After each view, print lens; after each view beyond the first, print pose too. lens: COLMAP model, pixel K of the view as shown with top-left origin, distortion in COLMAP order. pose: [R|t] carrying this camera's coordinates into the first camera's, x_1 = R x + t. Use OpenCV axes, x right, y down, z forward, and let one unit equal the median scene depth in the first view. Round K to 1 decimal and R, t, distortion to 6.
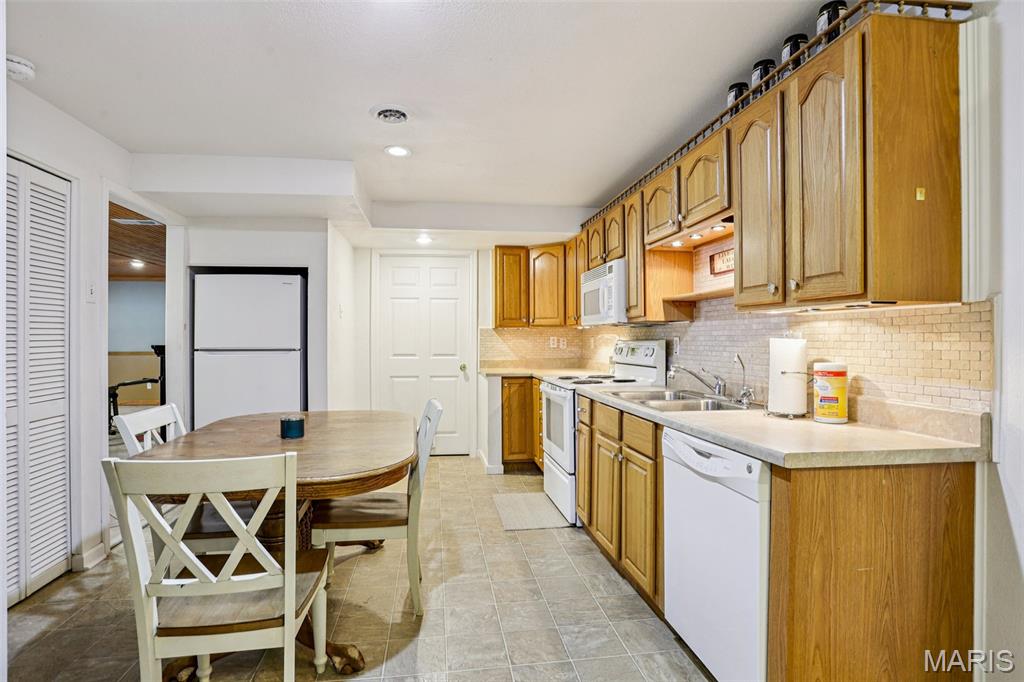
lens RADIAL K [[506.5, 0, 508.5], [0, 506.5, 341.0], [0, 0, 1]] dist [-0.027894, 0.001557]
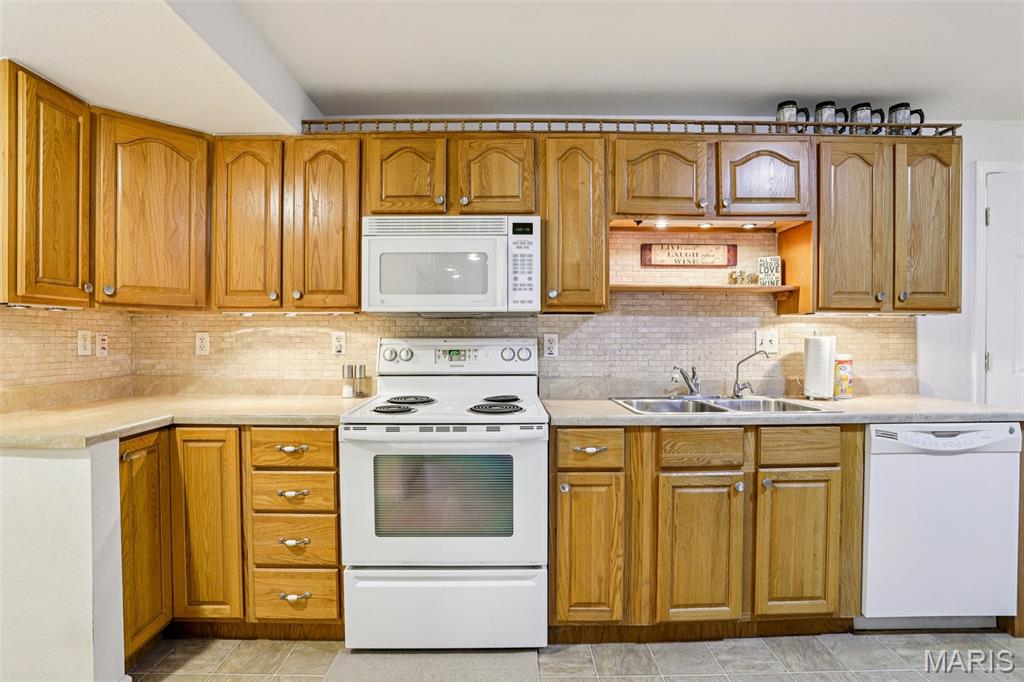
lens RADIAL K [[506.5, 0, 509.7], [0, 506.5, 338.8], [0, 0, 1]] dist [-0.027894, 0.001557]
pose [[0.147923, -0.001222, 0.988998, -0.565293], [0.002792, 0.999996, 0.000818, -0.000764], [-0.988995, 0.002640, 0.147926, 1.156350]]
